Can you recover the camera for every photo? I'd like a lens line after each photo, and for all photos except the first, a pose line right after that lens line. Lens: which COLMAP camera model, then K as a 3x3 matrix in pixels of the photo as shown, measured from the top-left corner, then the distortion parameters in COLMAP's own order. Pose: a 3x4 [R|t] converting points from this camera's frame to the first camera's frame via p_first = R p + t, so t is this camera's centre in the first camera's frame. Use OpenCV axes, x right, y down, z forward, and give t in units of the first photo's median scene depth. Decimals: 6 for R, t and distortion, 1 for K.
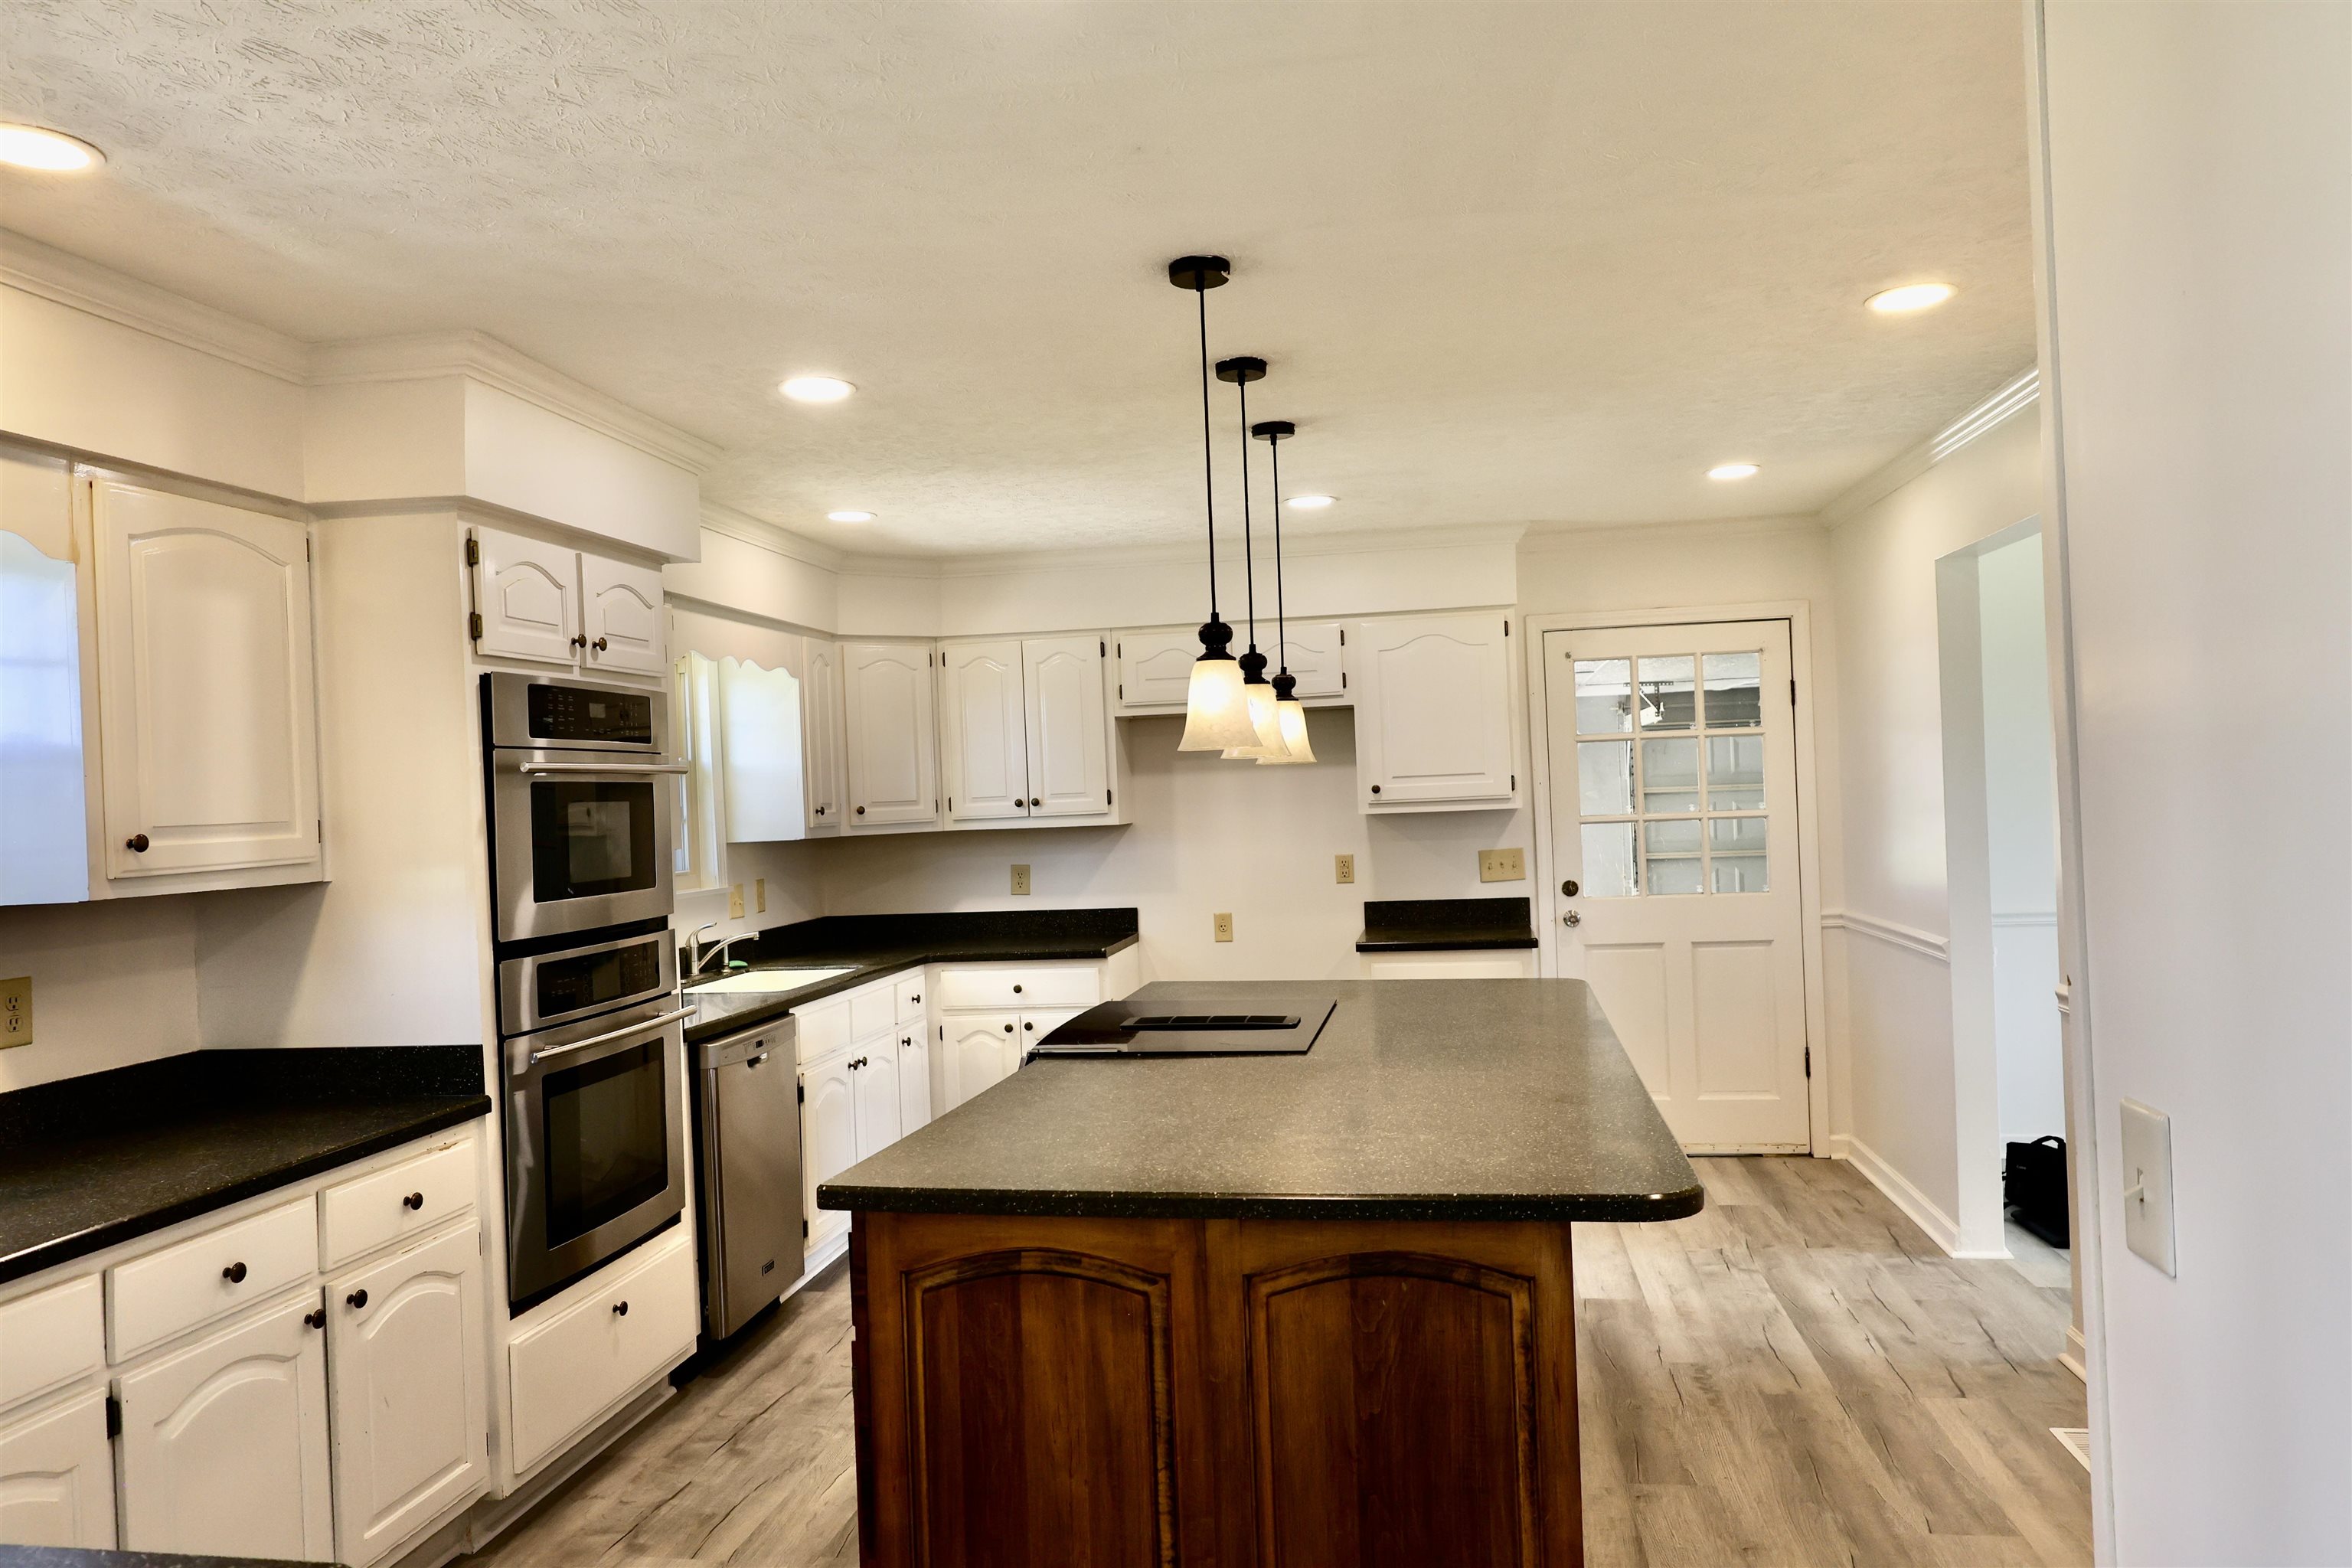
lens RADIAL K [[1614.7, 0, 1163.3], [0, 1614.7, 789.7], [0, 0, 1]] dist [-0.000269, 0.003708]
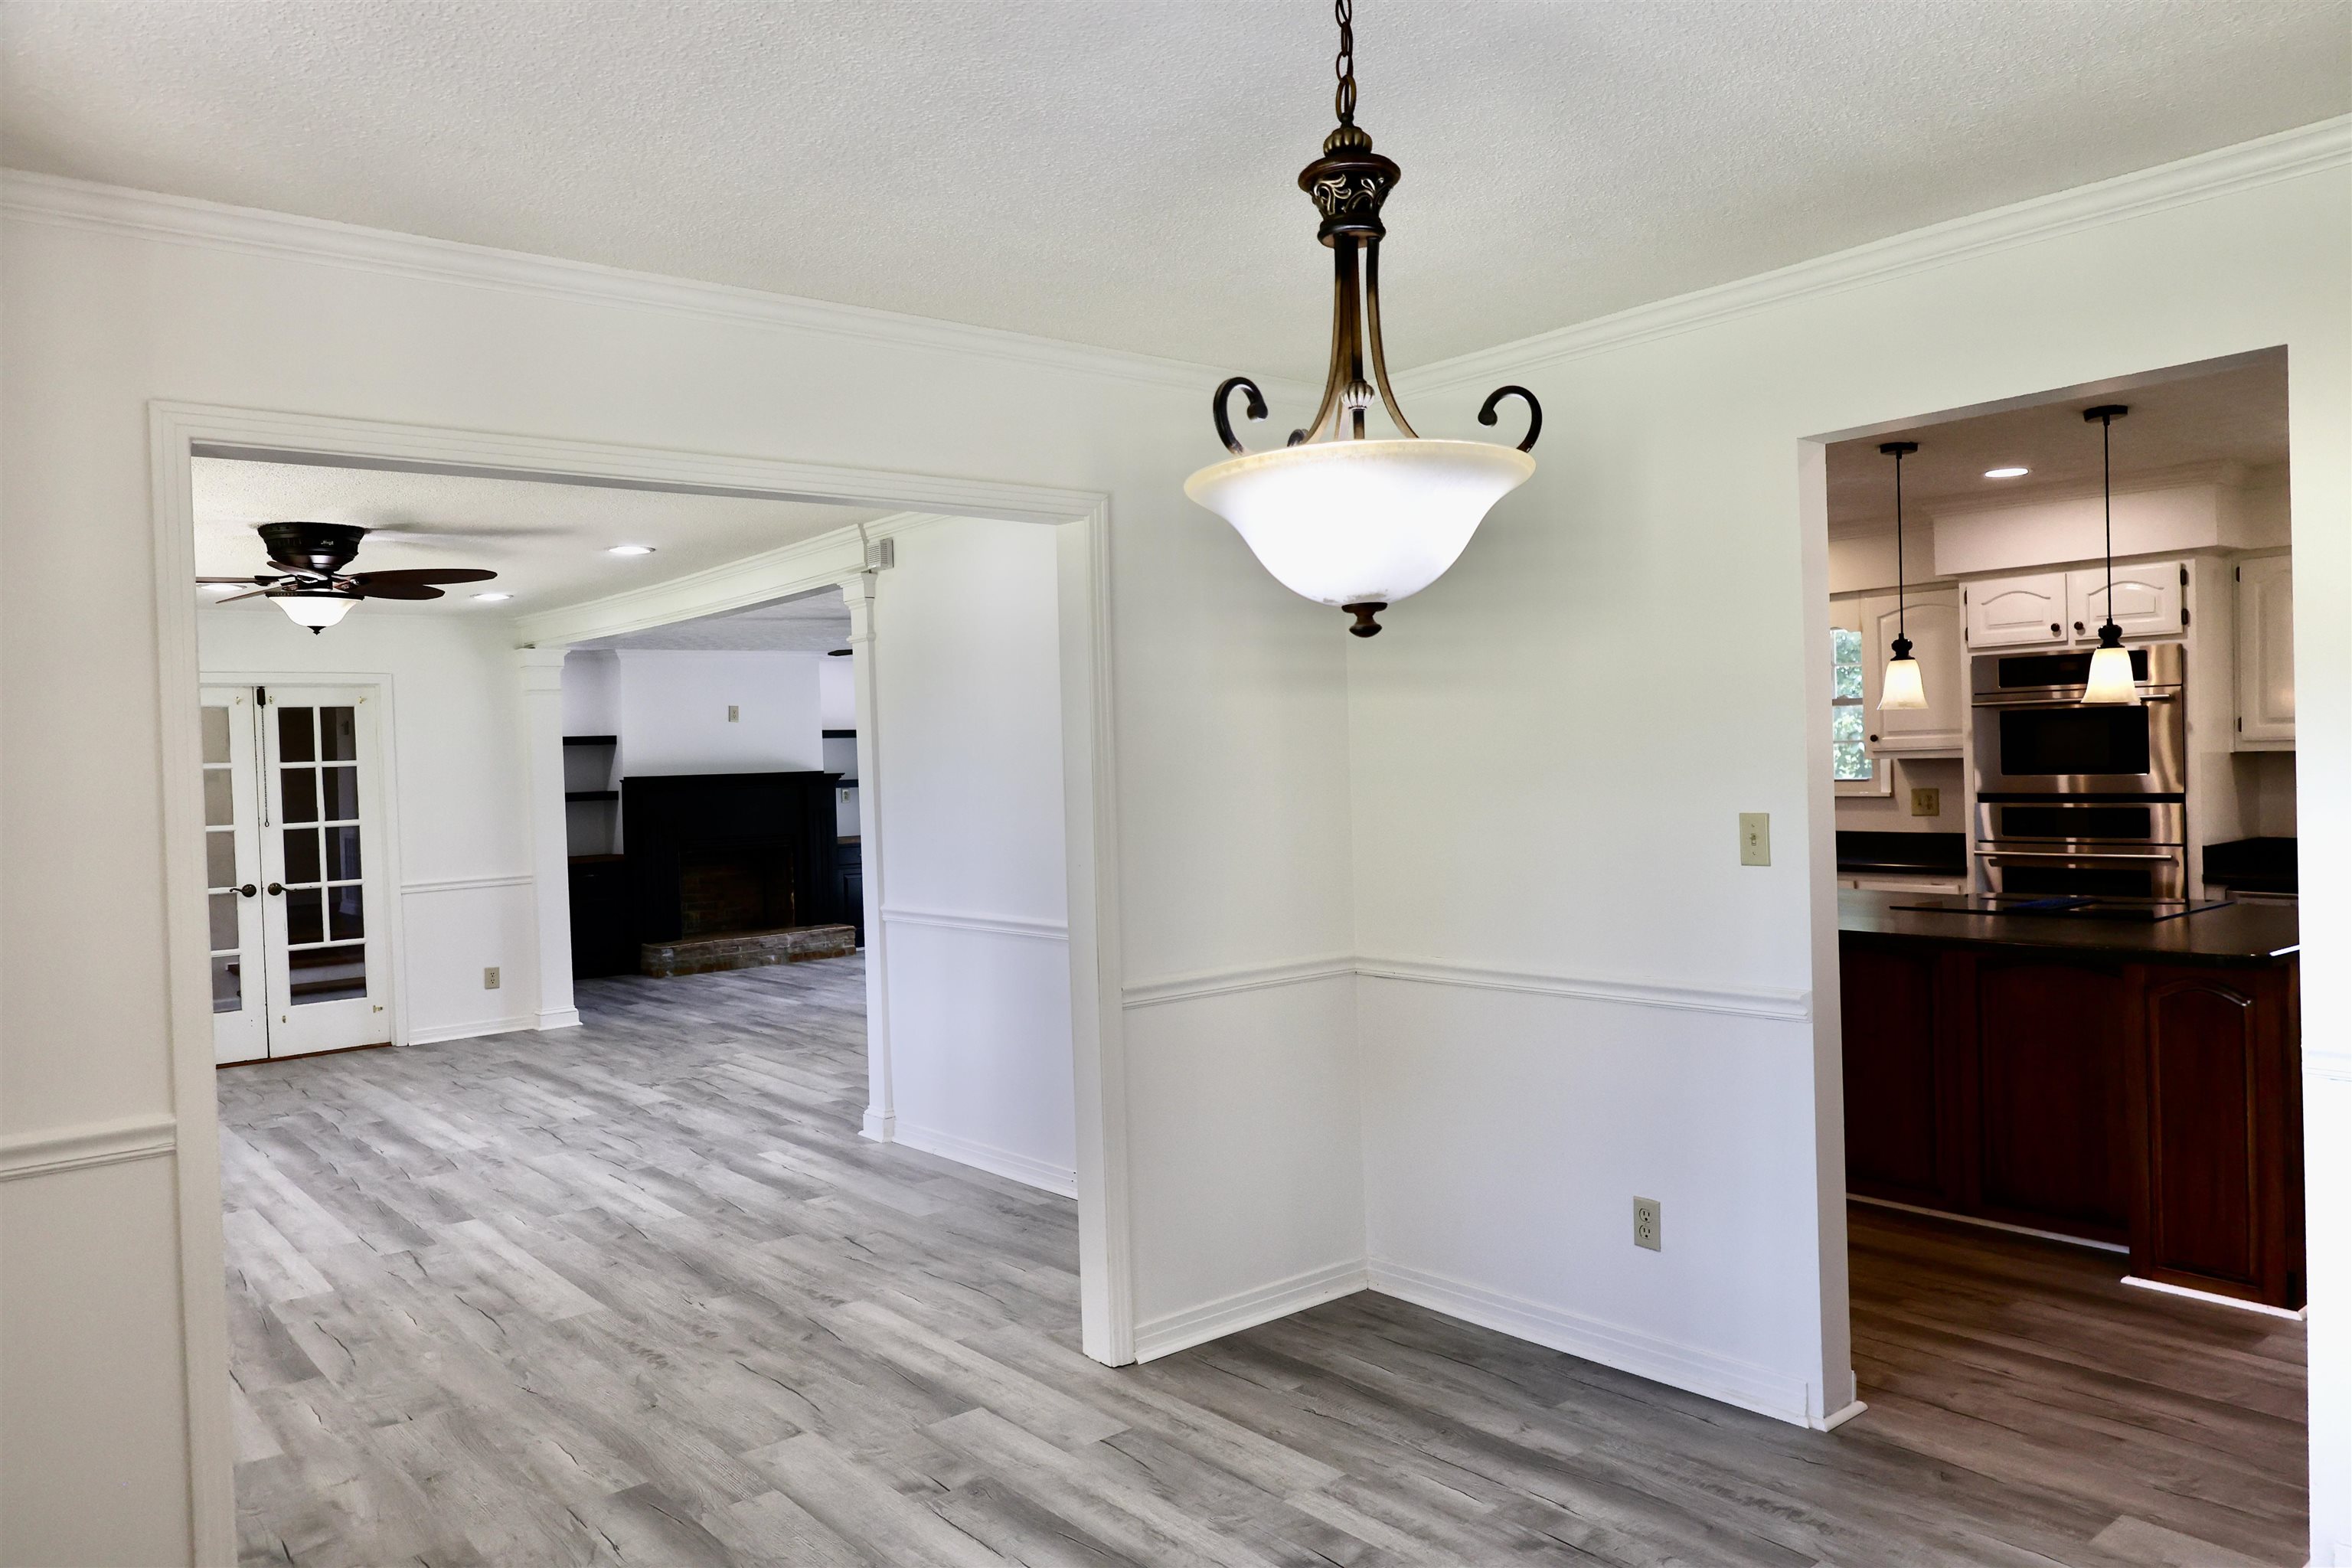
lens RADIAL K [[1614.7, 0, 1176.0], [0, 1614.7, 786.5], [0, 0, 1]] dist [-0.000269, 0.003708]
pose [[-0.652199, 0.074325, -0.754395, 1.364312], [0.067946, 0.996908, 0.039476, -0.046415], [0.754996, -0.025512, -0.655233, 1.231034]]
